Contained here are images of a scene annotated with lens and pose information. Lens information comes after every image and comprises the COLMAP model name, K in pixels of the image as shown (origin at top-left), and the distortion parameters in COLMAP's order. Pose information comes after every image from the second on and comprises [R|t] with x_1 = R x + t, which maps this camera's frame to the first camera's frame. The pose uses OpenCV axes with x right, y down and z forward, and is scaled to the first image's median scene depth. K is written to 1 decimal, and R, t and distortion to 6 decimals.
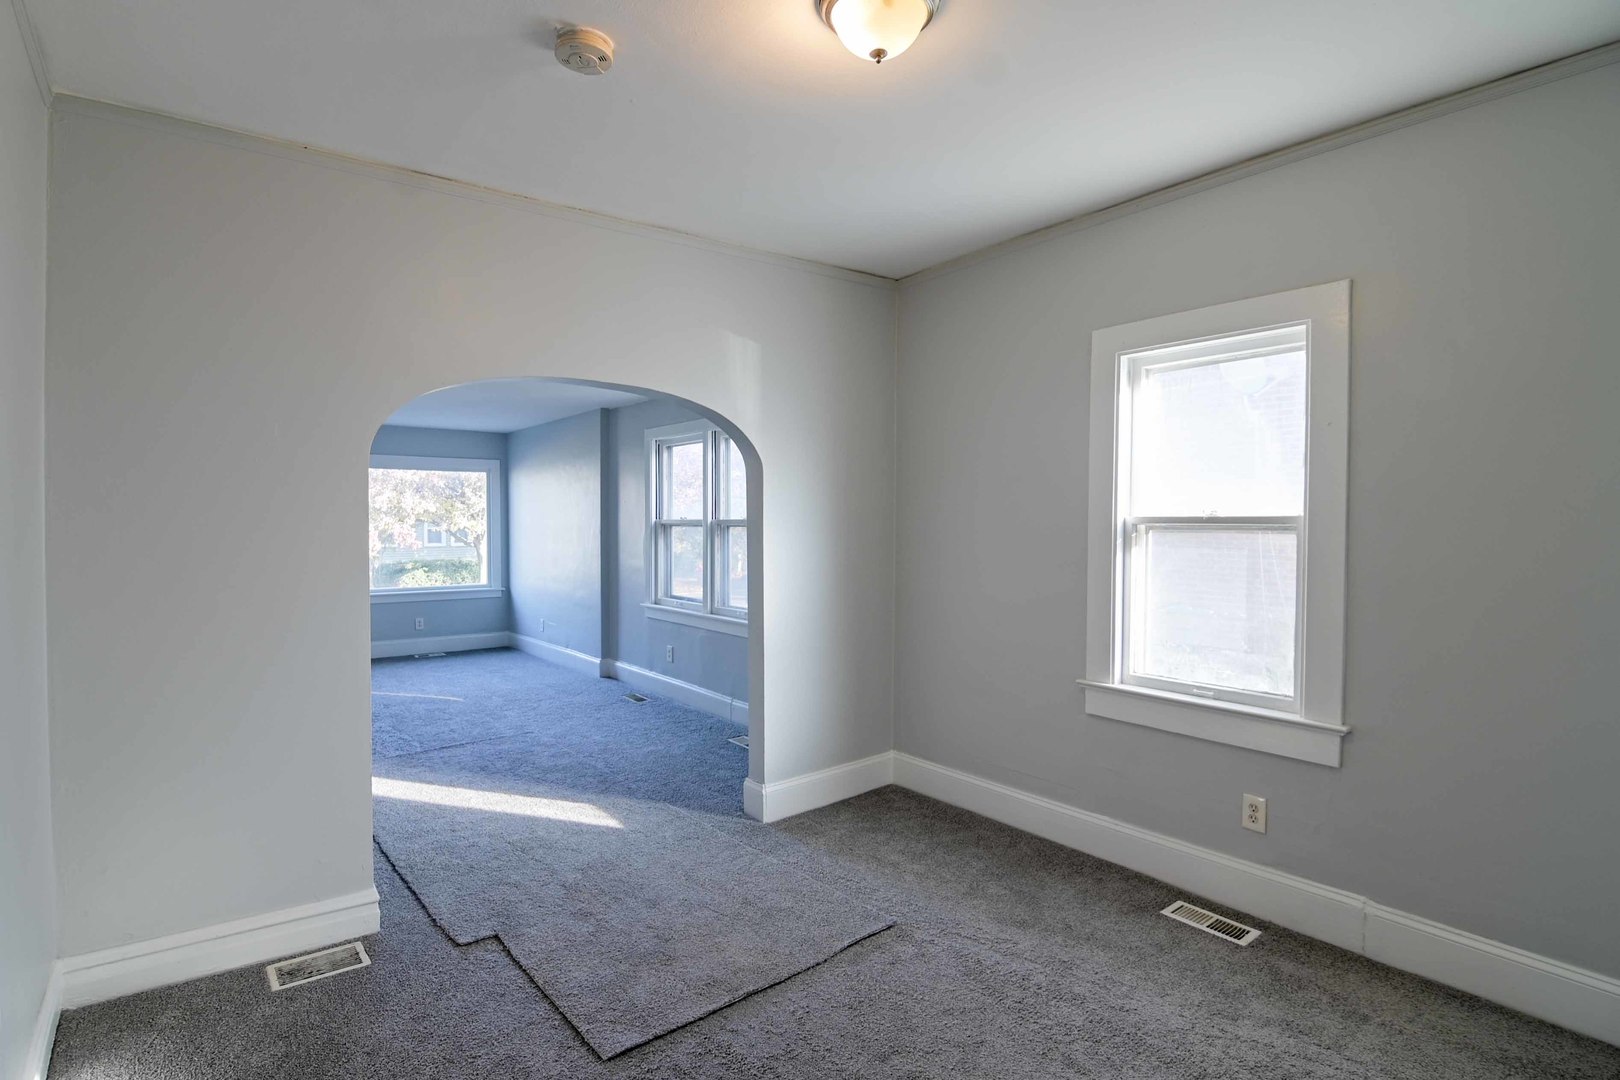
lens RADIAL K [[810.5, 0, 786.0], [0, 810.5, 540.1], [0, 0, 1]] dist [0.000931, -0.012886]
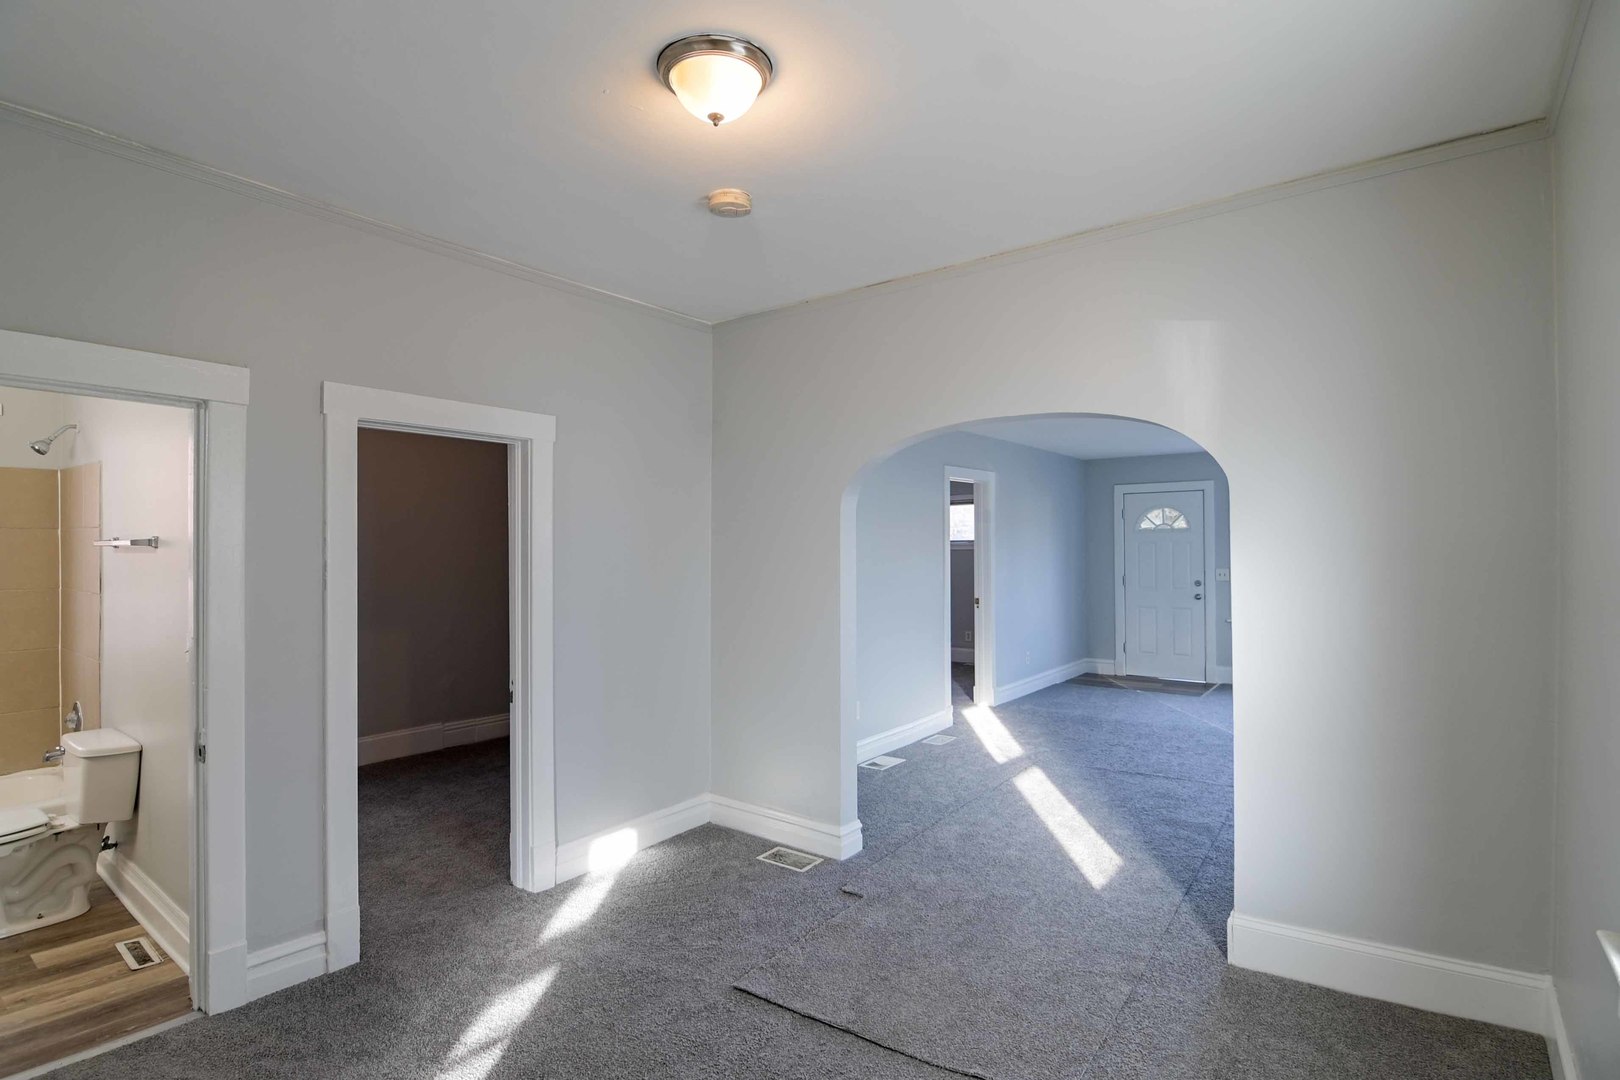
lens RADIAL K [[810.7, 0, 824.3], [0, 810.7, 543.7], [0, 0, 1]] dist [0.001675, -0.015449]
pose [[0.286366, -0.004738, -0.958109, 0.375598], [-0.015025, 0.999843, -0.009435, -0.014242], [0.958002, 0.017098, 0.286250, 0.277760]]
